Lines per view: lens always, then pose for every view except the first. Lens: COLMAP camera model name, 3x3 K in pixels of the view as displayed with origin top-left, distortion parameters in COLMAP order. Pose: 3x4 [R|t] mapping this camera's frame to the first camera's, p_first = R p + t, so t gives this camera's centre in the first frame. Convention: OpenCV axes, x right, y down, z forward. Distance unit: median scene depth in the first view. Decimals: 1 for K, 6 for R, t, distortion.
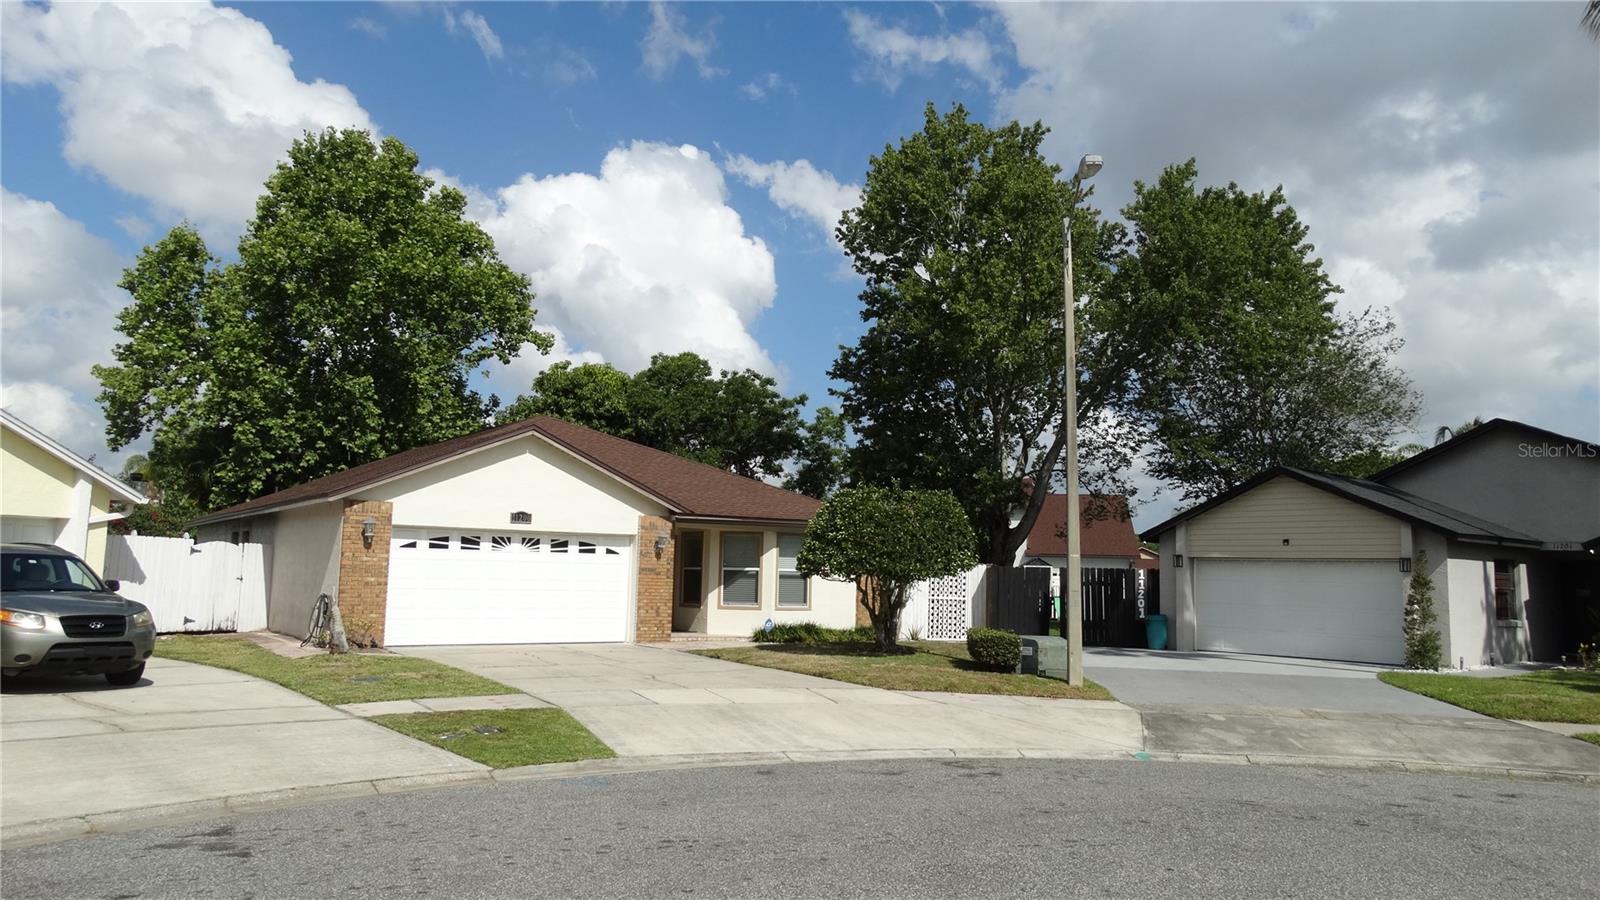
lens RADIAL K [[1139.5, 0, 804.2], [0, 1139.5, 448.0], [0, 0, 1]] dist [-0.019009, 0.023993]
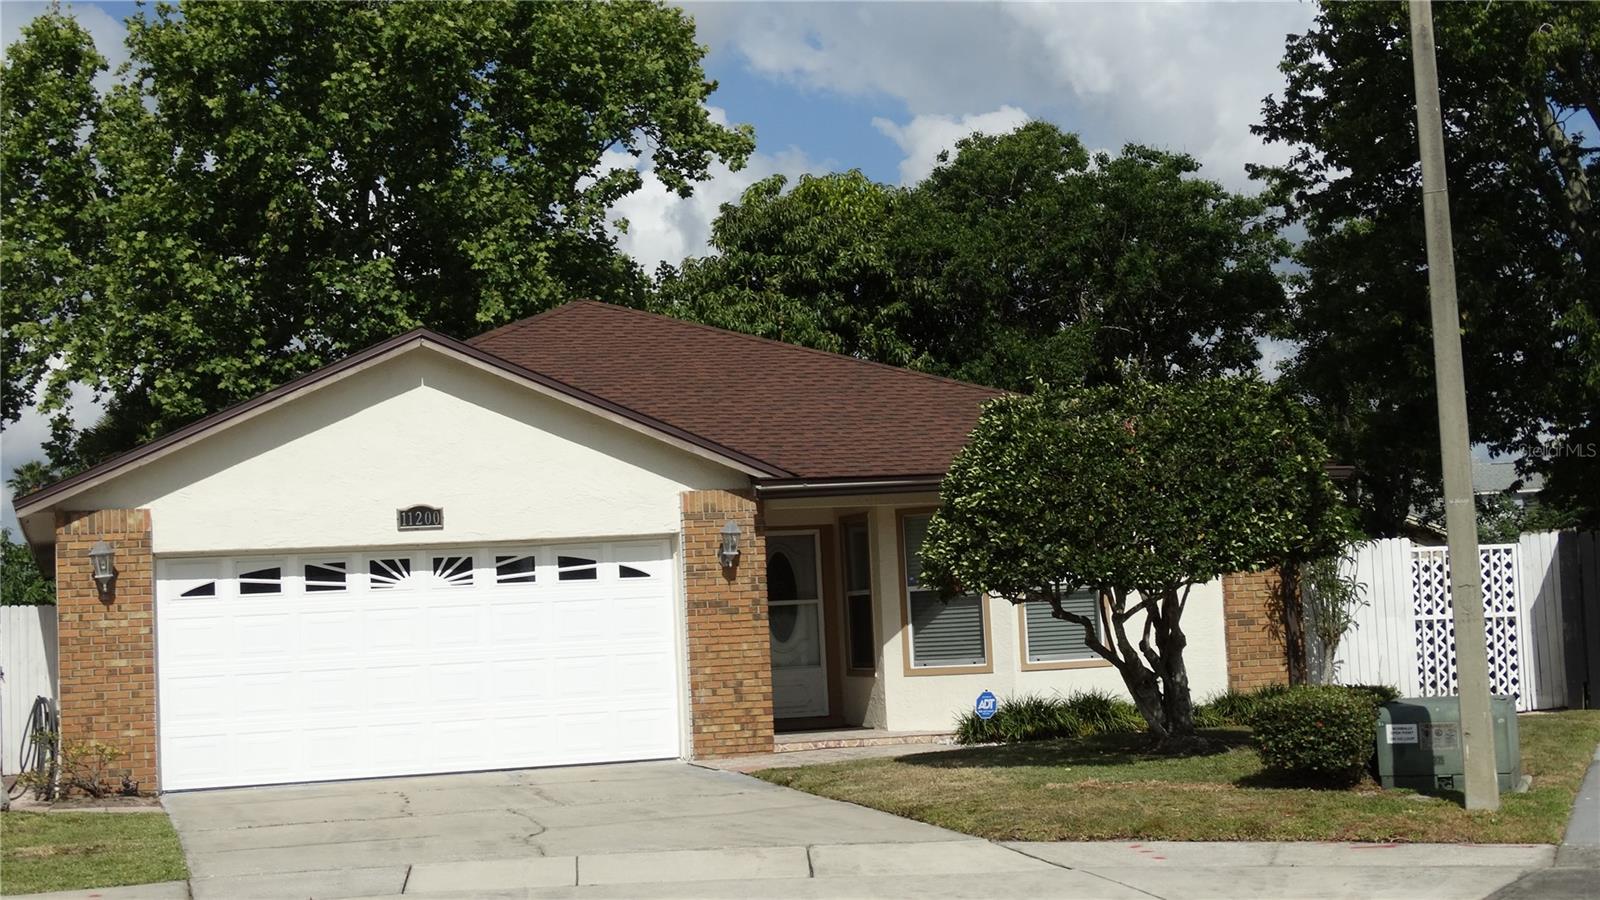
lens RADIAL K [[2416.4, 0, 802.8], [0, 2416.4, 426.6], [0, 0, 1]] dist [-0.004107, 0.000000]
pose [[0.942996, -0.094545, -0.319091, 0.208874], [0.106580, 0.994094, 0.020427, 0.016286], [0.315275, -0.053271, 0.947504, 0.061812]]
